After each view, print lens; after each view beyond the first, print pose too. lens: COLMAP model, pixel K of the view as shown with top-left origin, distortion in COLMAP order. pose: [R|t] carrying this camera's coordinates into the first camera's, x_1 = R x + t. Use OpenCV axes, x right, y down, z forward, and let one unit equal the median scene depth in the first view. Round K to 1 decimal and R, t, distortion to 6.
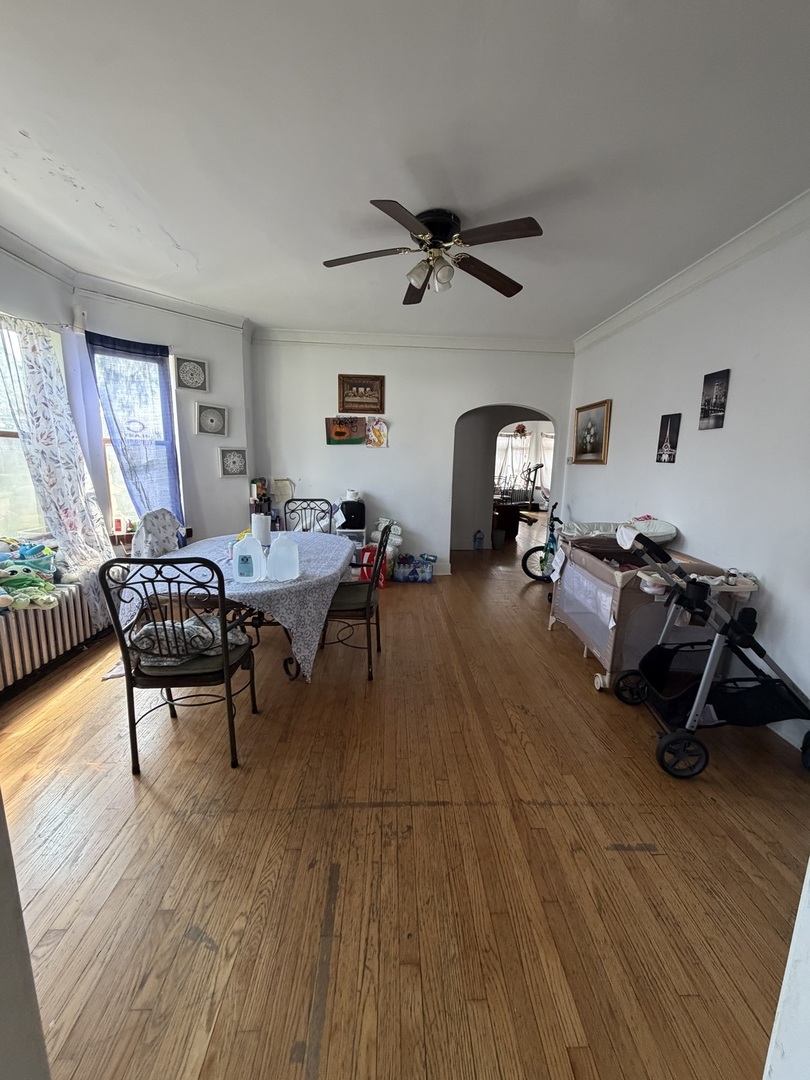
lens RADIAL K [[428.6, 0, 408.1], [0, 428.6, 536.8], [0, 0, 1]] dist [-0.001408, 0.000280]
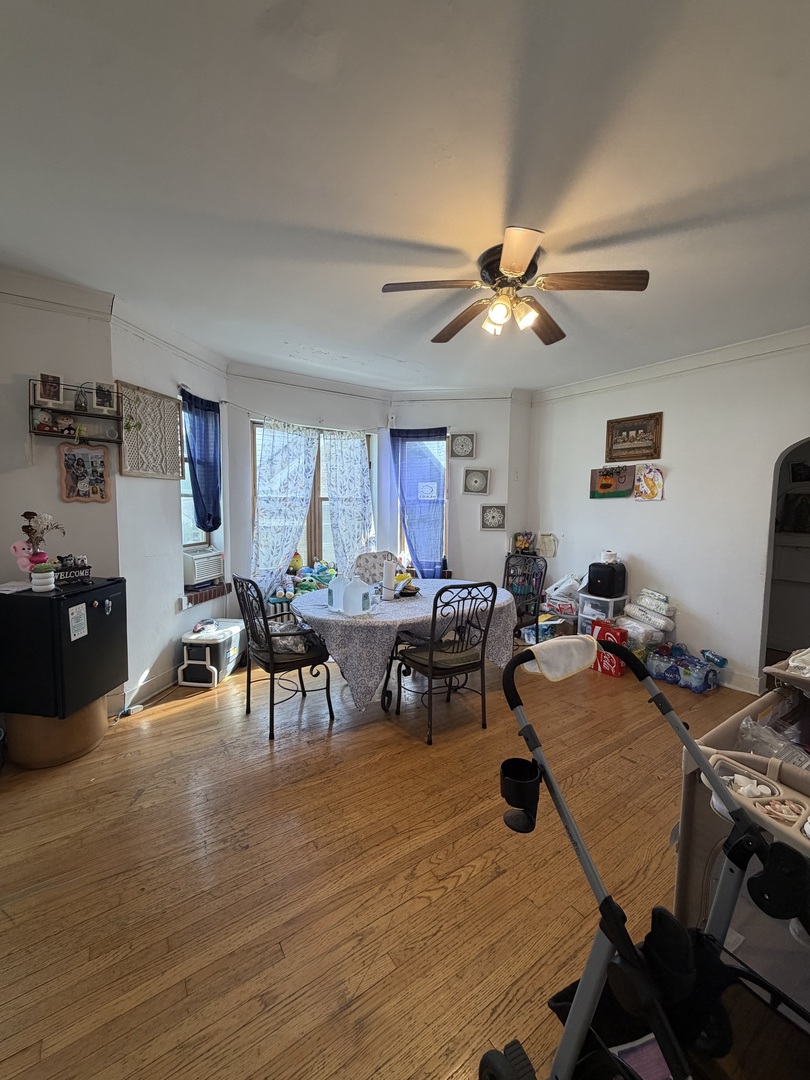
lens RADIAL K [[428.6, 0, 408.1], [0, 428.6, 536.8], [0, 0, 1]] dist [-0.001408, 0.000280]
pose [[0.534191, 0.049339, -0.843923, 0.375278], [-0.151415, 0.987736, -0.038097, -0.044201], [0.831693, 0.148134, 0.535110, 0.213982]]
